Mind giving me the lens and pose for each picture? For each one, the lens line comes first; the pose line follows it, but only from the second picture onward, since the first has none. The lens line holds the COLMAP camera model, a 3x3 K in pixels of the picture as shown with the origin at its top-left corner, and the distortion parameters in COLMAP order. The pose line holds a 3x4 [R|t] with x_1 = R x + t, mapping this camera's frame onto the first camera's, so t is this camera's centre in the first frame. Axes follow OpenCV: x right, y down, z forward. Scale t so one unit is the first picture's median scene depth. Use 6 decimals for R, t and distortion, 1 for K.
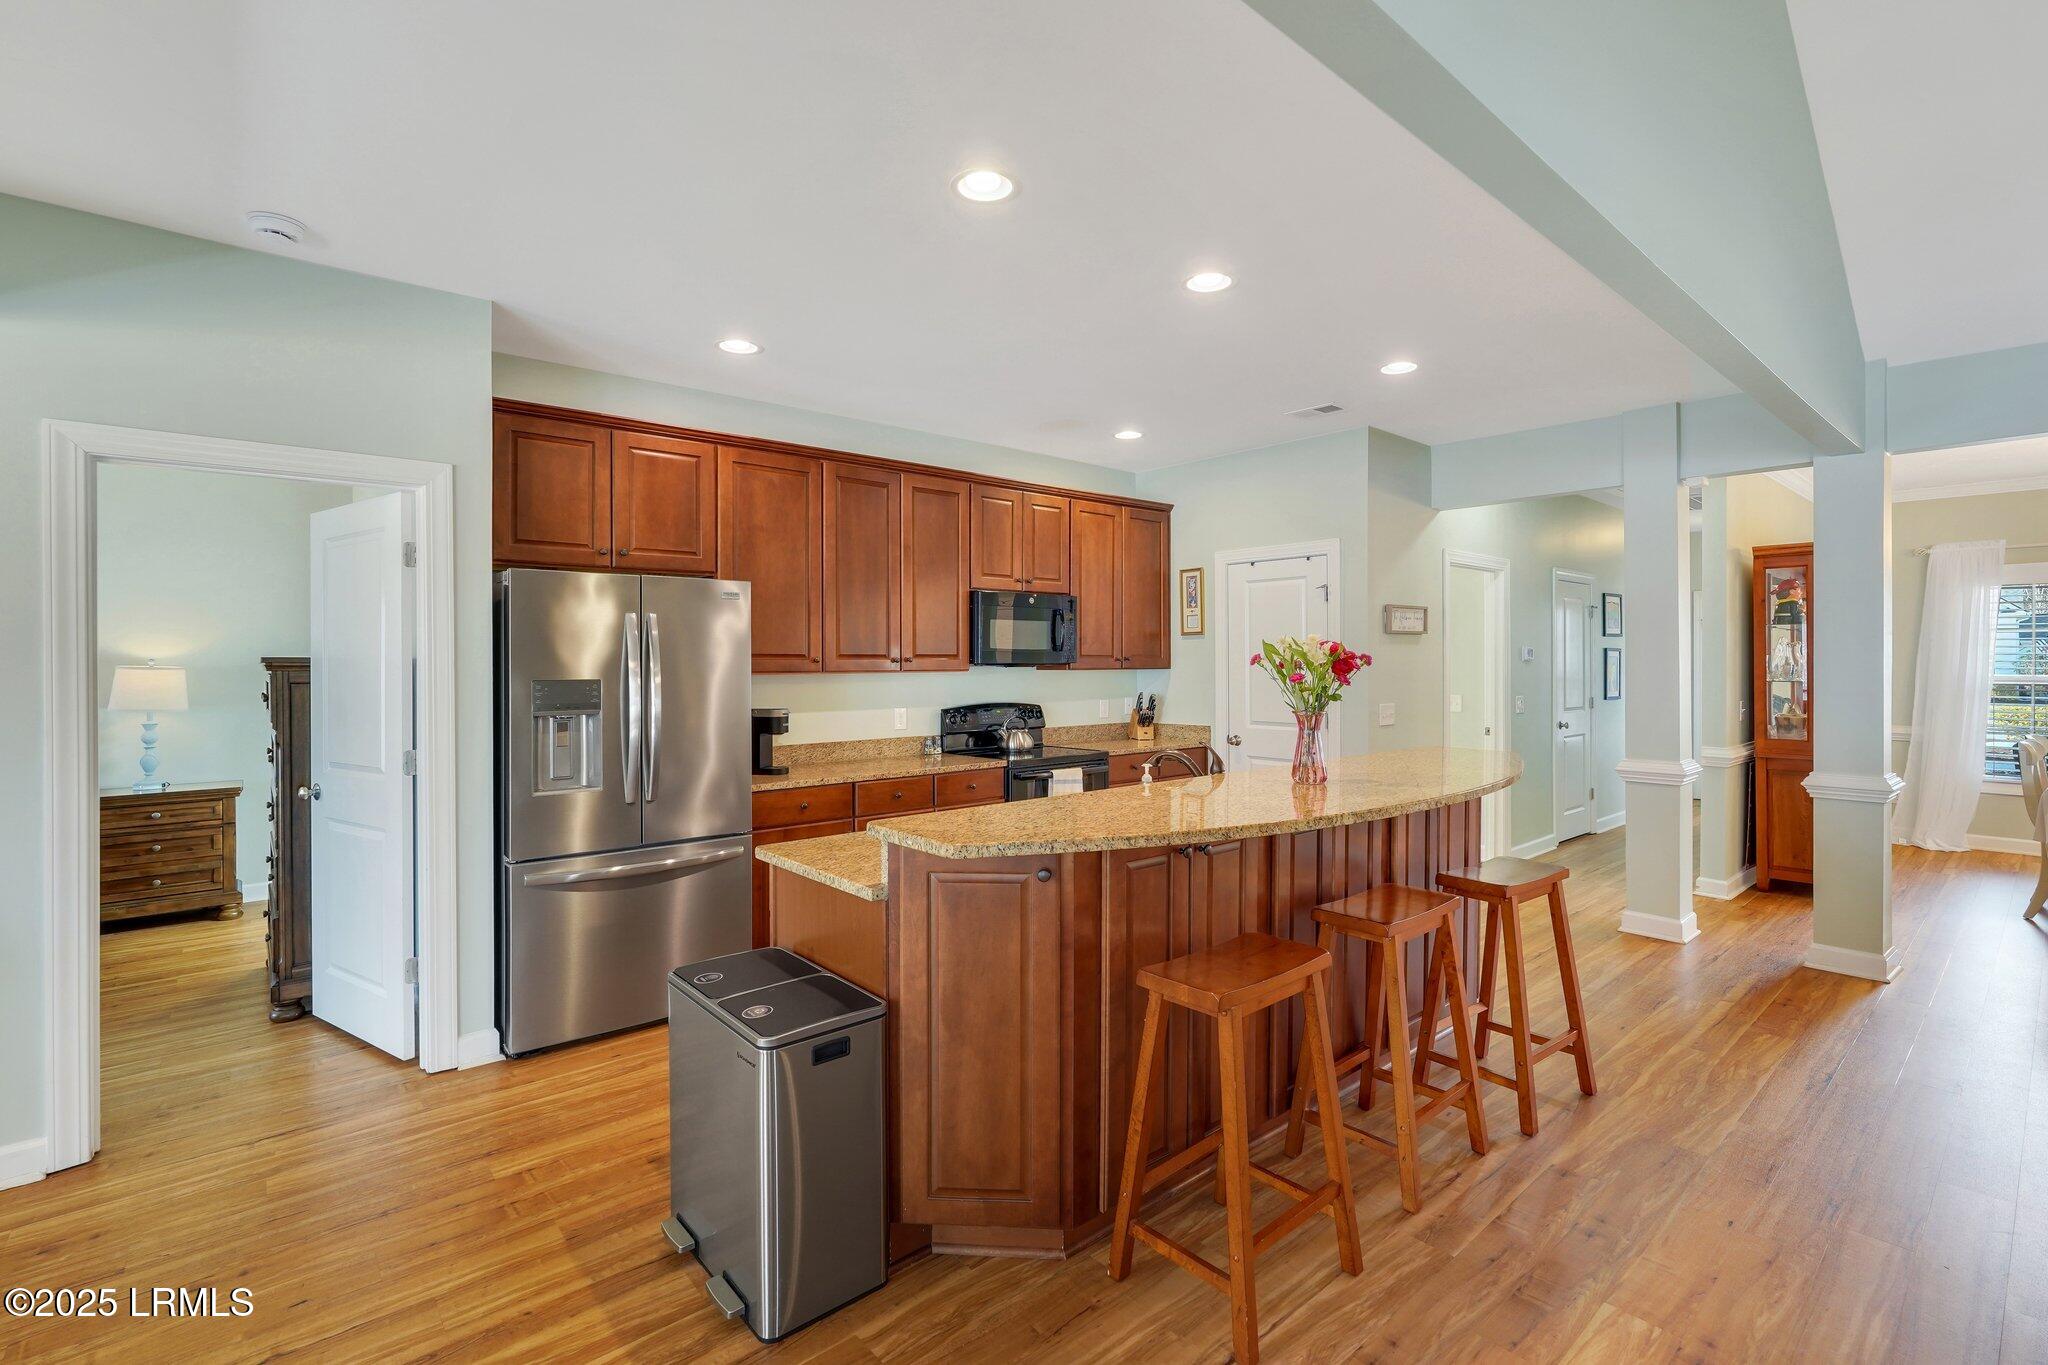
lens RADIAL K [[936.4, 0, 1060.0], [0, 936.4, 662.2], [0, 0, 1]] dist [-0.001082, -0.000155]
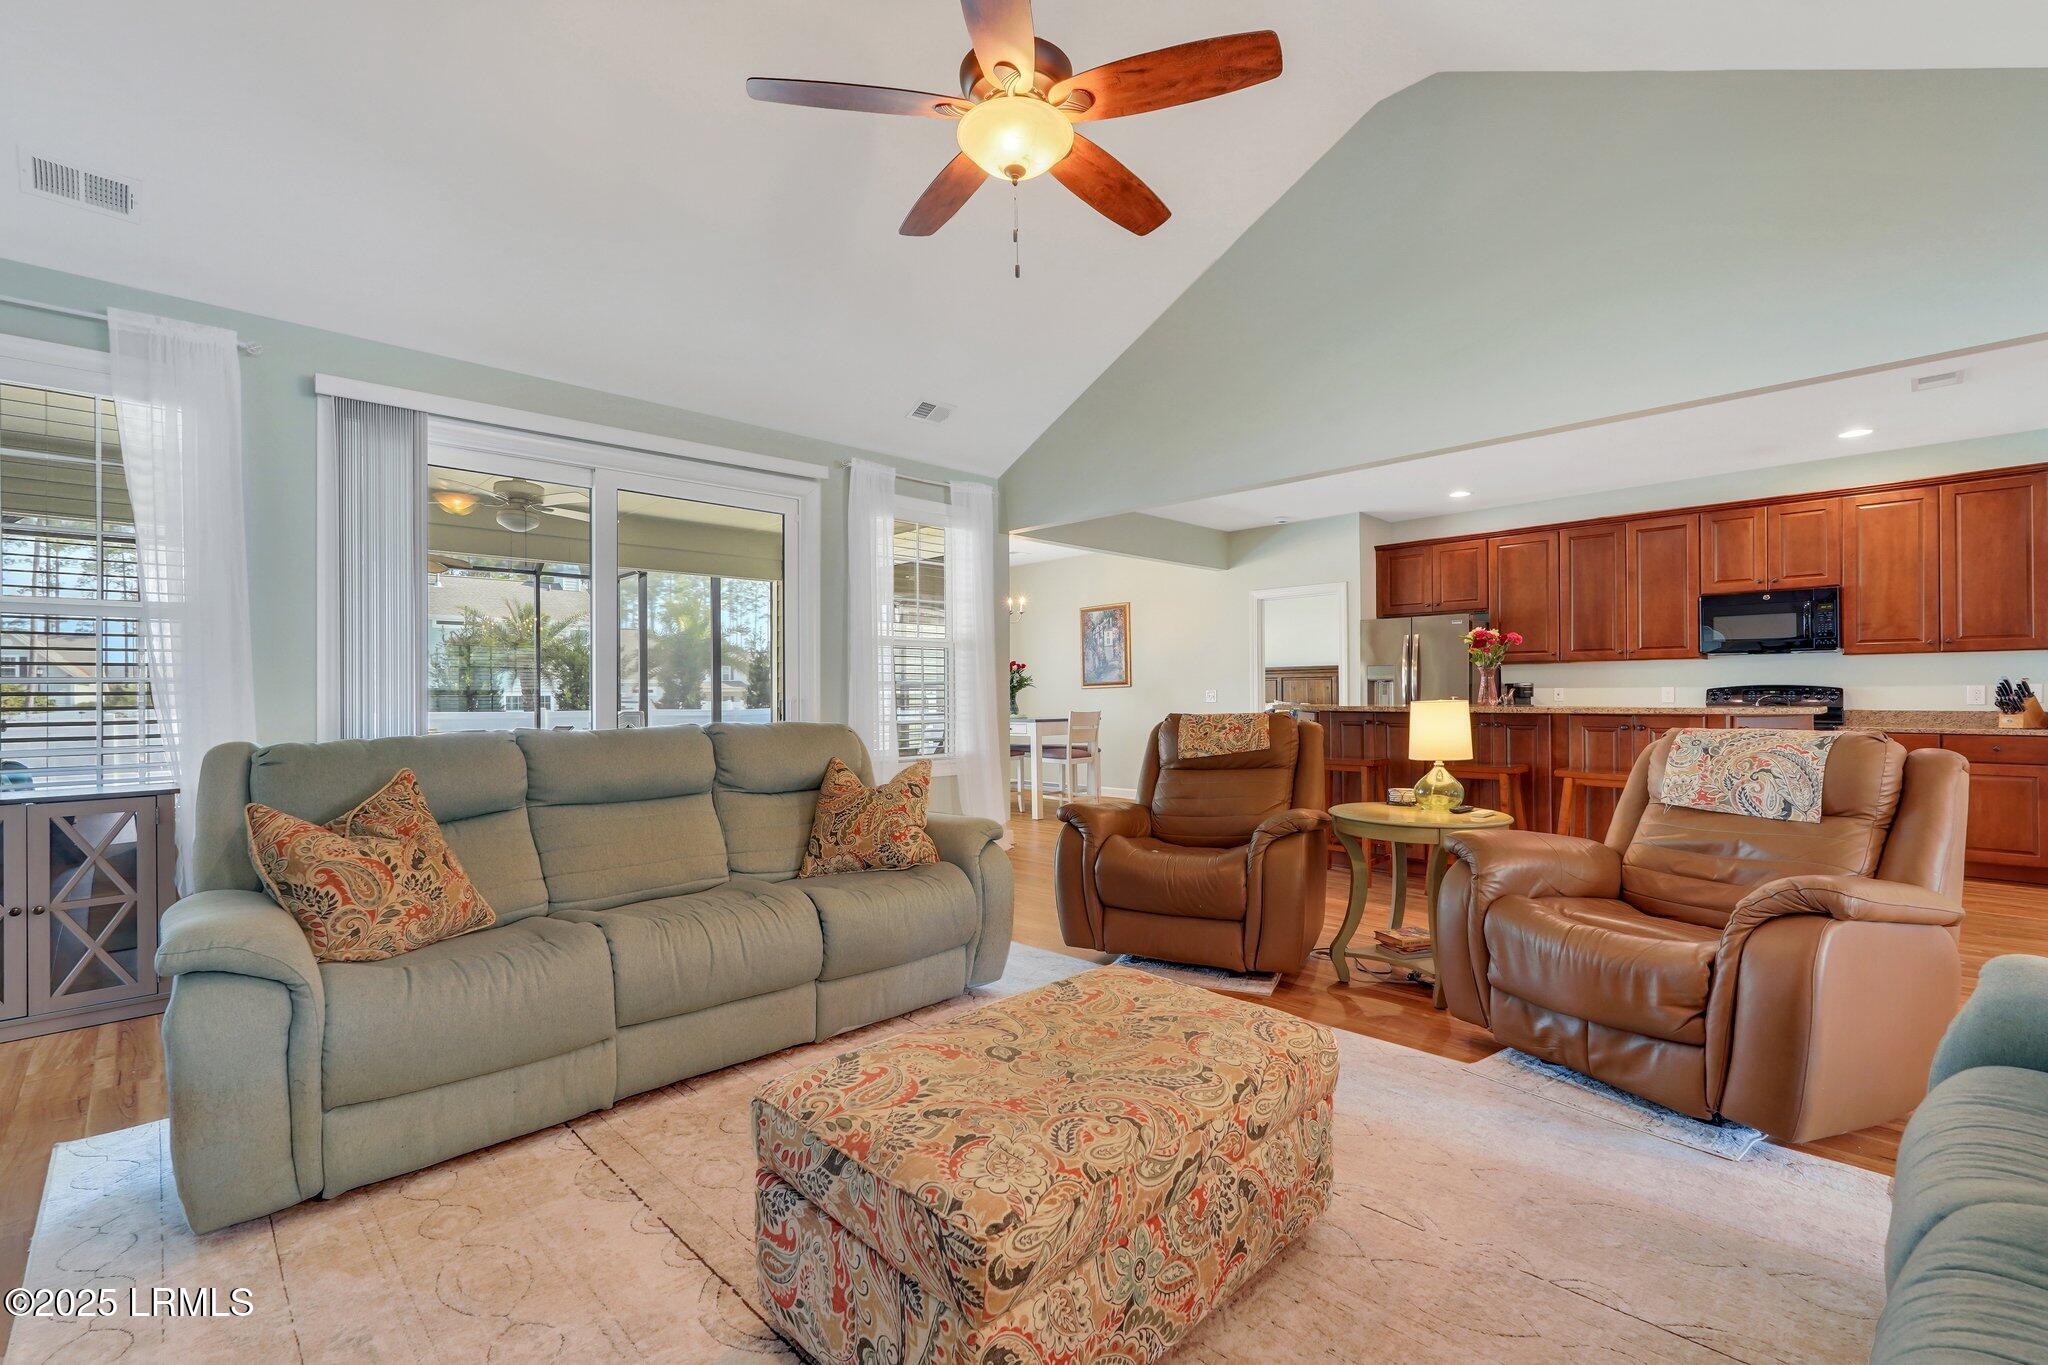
lens RADIAL K [[901.6, 0, 1028.9], [0, 901.6, 692.7], [0, 0, 1]] dist [0.001005, 0.001488]
pose [[0.036180, 0.002138, -0.999343, 1.092773], [-0.000010, 0.999998, 0.002139, 0.053069], [0.999345, -0.000067, 0.036180, 0.024037]]
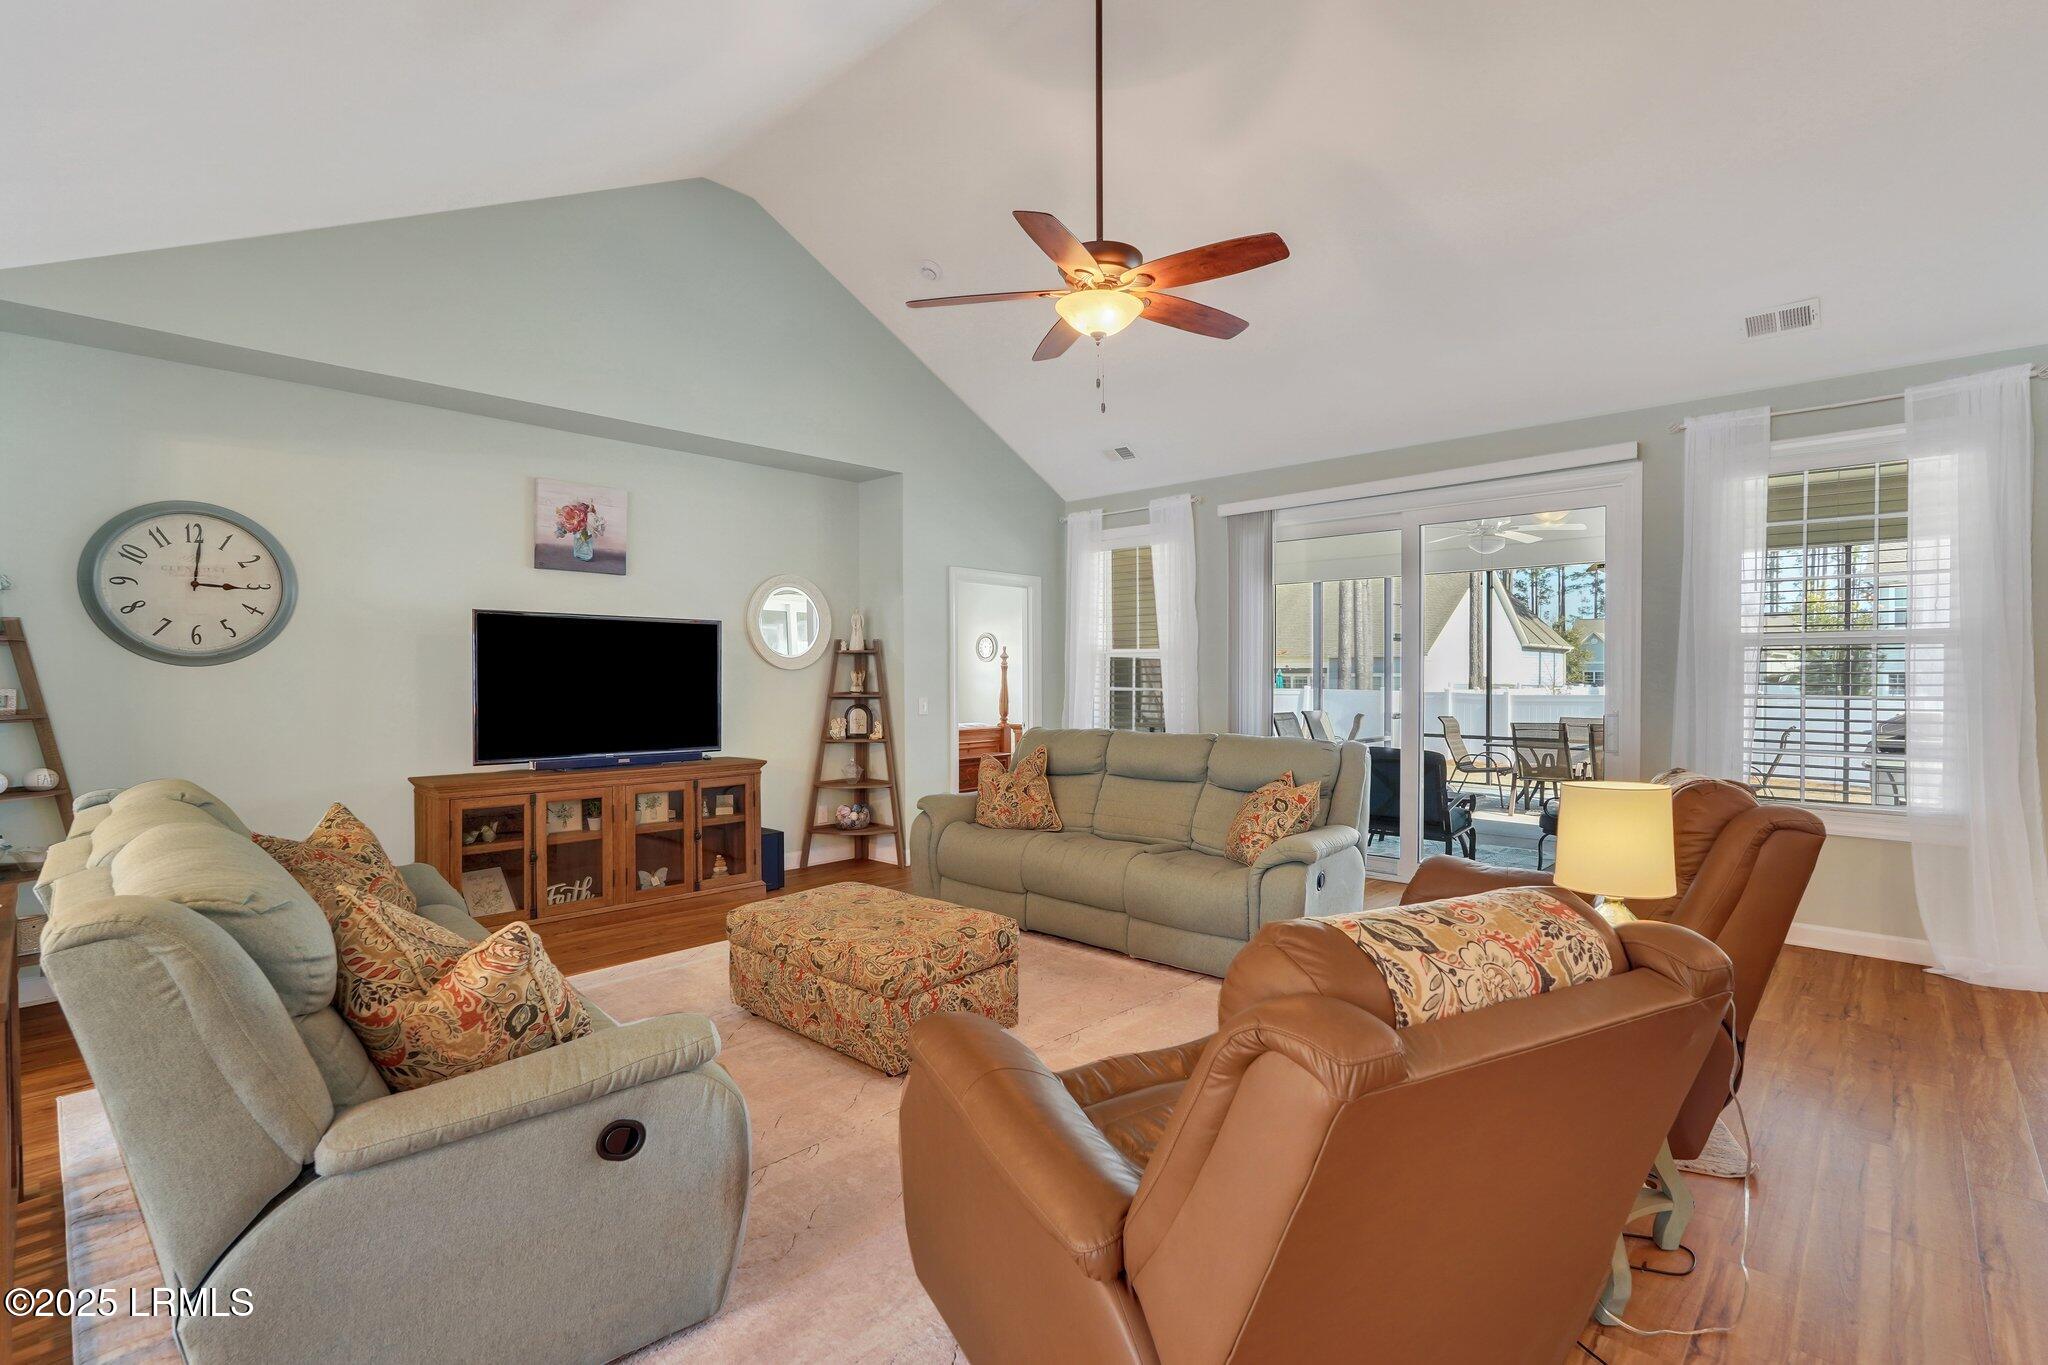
lens RADIAL K [[952.9, 0, 1024.0], [0, 952.9, 682.5], [0, 0, 1]] dist [-0.020498, 0.000048]
pose [[-0.996759, 0.007665, -0.080073, 0.723193], [0.006393, 0.999849, 0.016130, 0.011924], [0.080185, 0.015566, -0.996658, 0.702881]]
